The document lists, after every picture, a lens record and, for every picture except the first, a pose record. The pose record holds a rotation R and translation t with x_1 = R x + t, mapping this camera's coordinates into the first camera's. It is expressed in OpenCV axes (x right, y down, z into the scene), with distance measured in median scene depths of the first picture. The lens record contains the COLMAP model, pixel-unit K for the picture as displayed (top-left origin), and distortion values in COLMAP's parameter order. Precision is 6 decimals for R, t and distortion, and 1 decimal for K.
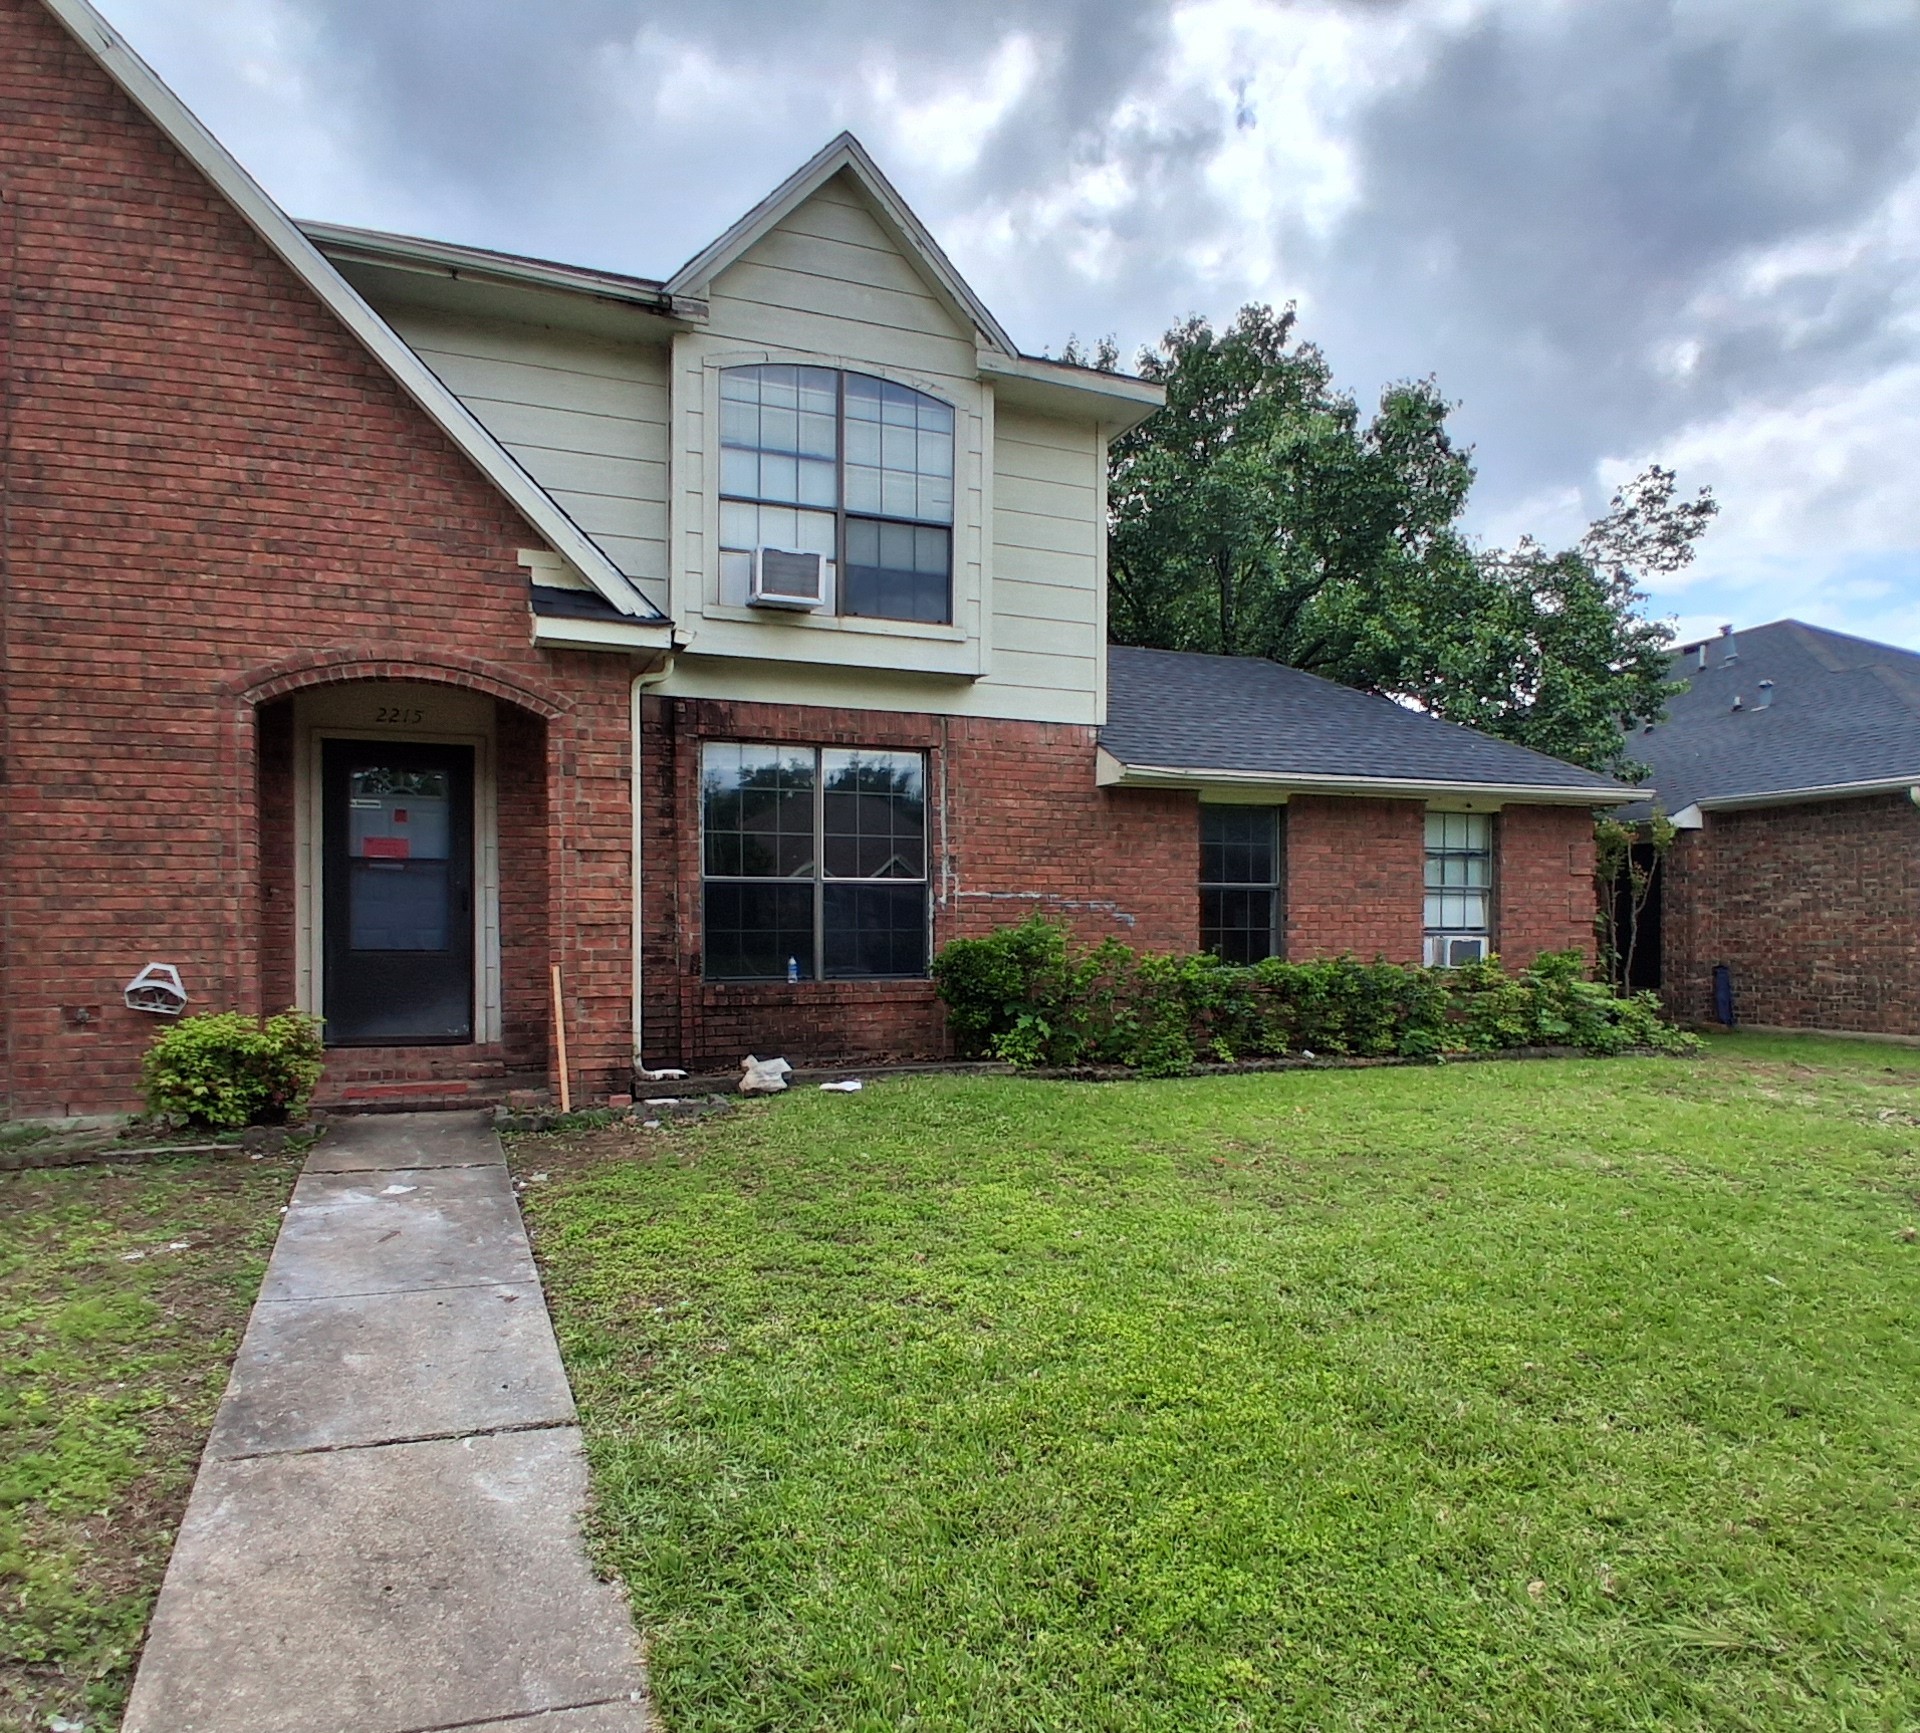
lens RADIAL K [[1297.2, 0, 957.1], [0, 1297.2, 950.8], [0, 0, 1]] dist [0.024295, -0.064280]
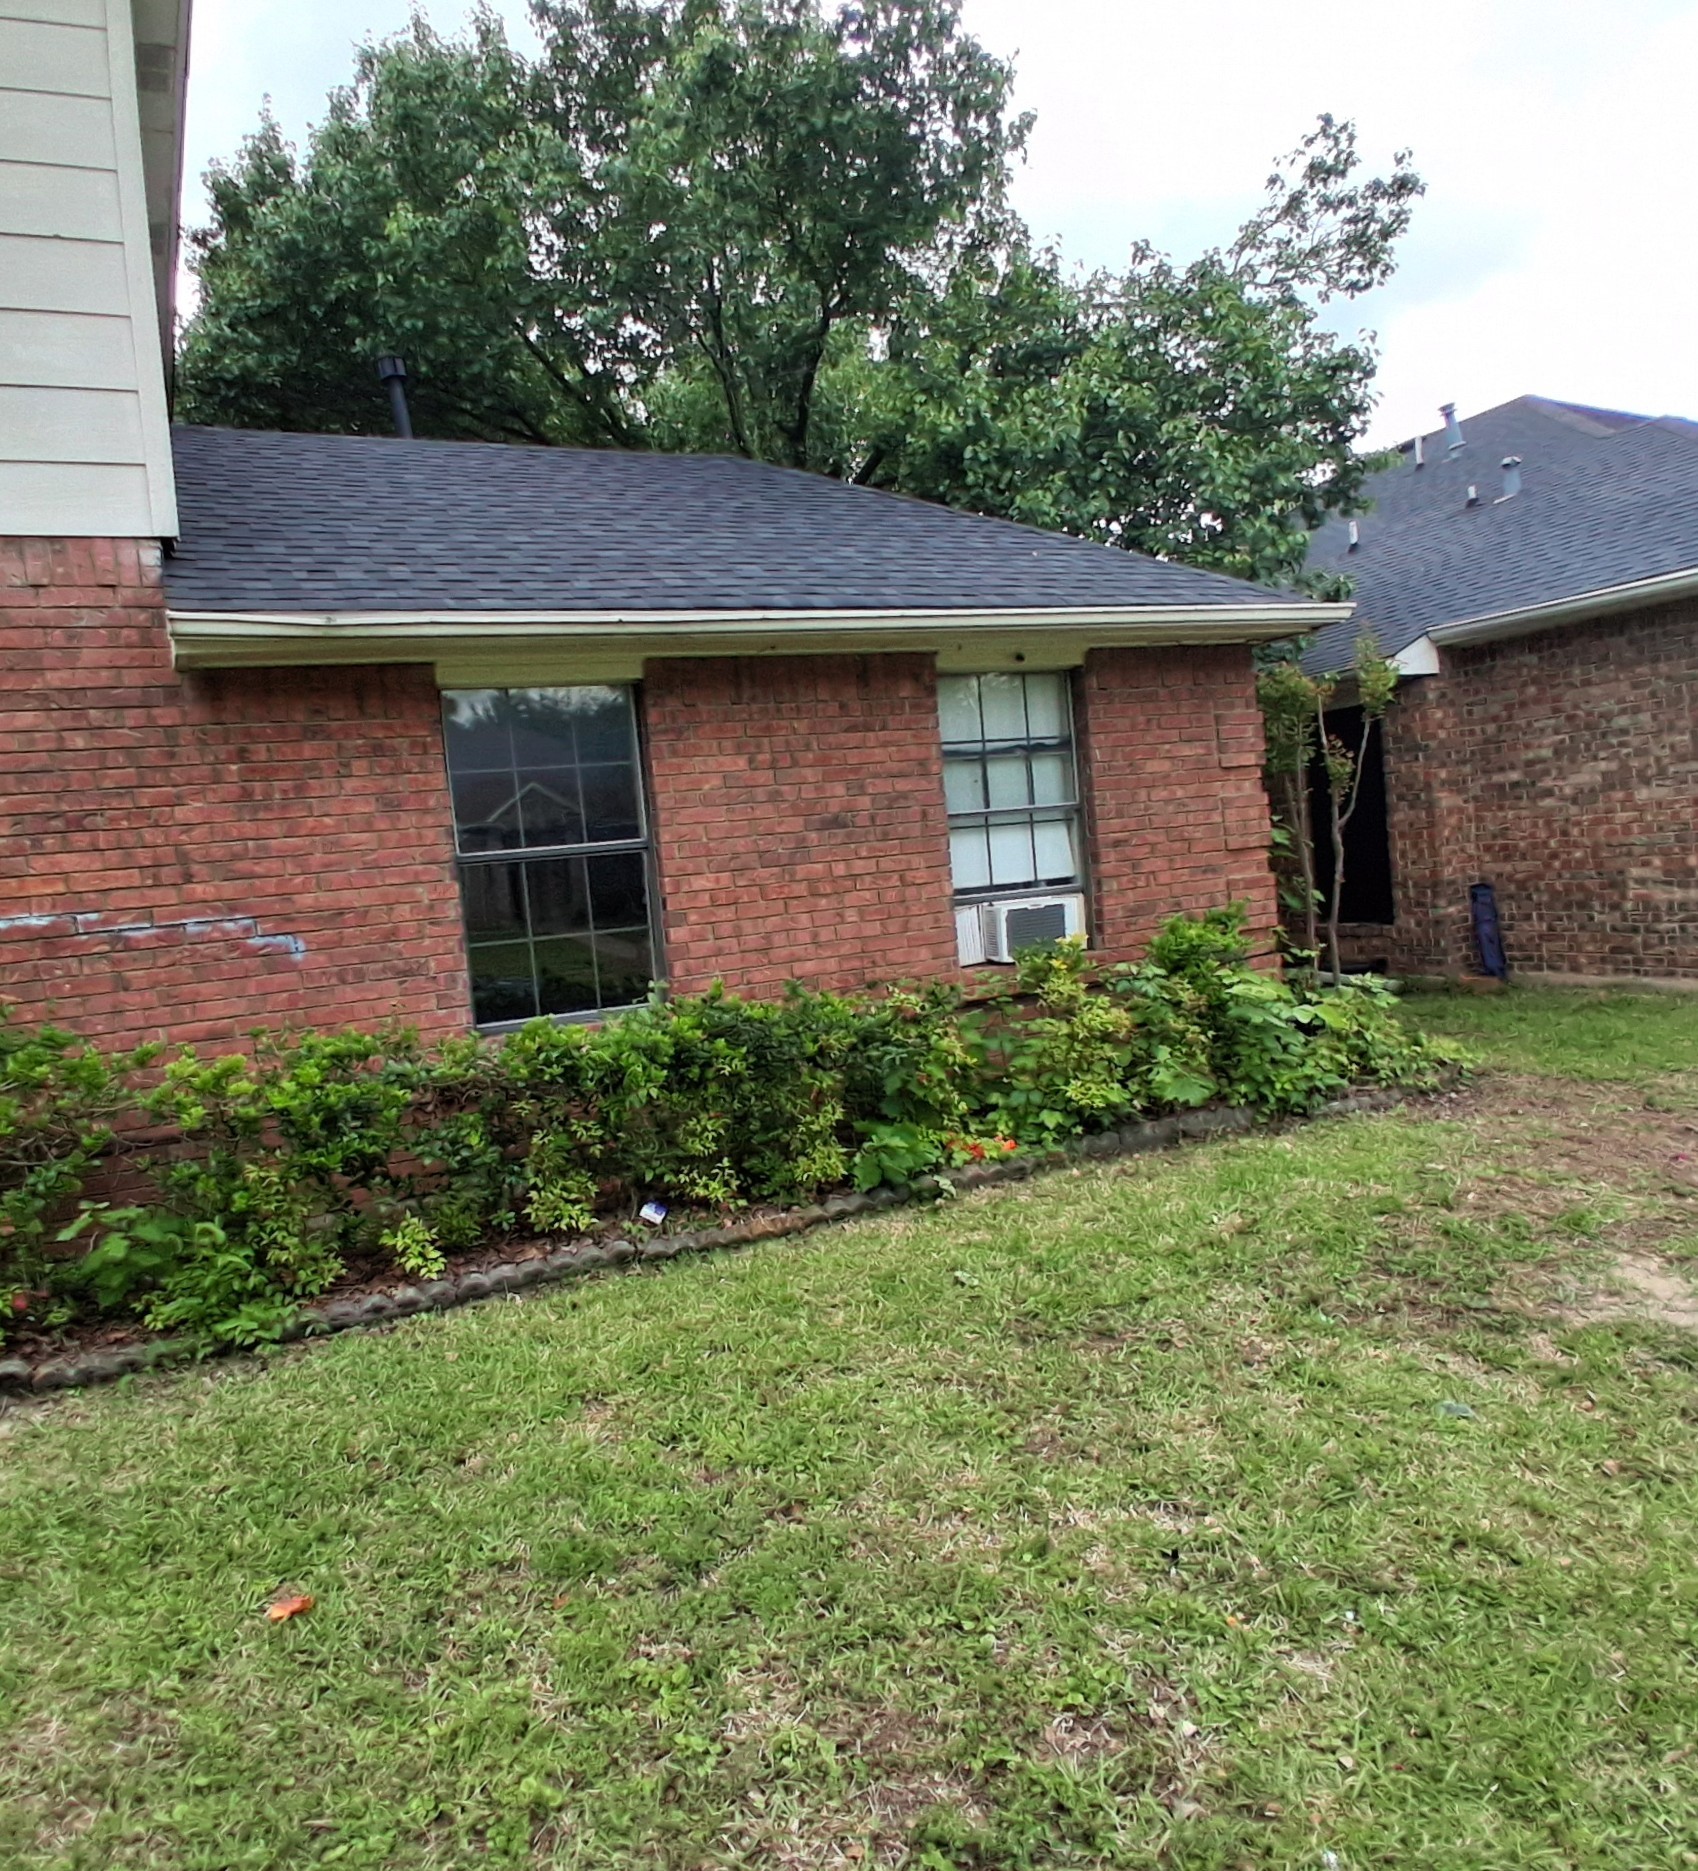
lens RADIAL K [[1390.3, 0, 739.6], [0, 1390.3, 936.3], [0, 0, 1]] dist [0.019810, -0.065824]
pose [[0.994529, -0.091753, 0.049929, 0.297728], [0.089951, 0.995250, 0.037224, -0.035564], [-0.053107, -0.032529, 0.998059, 0.531357]]
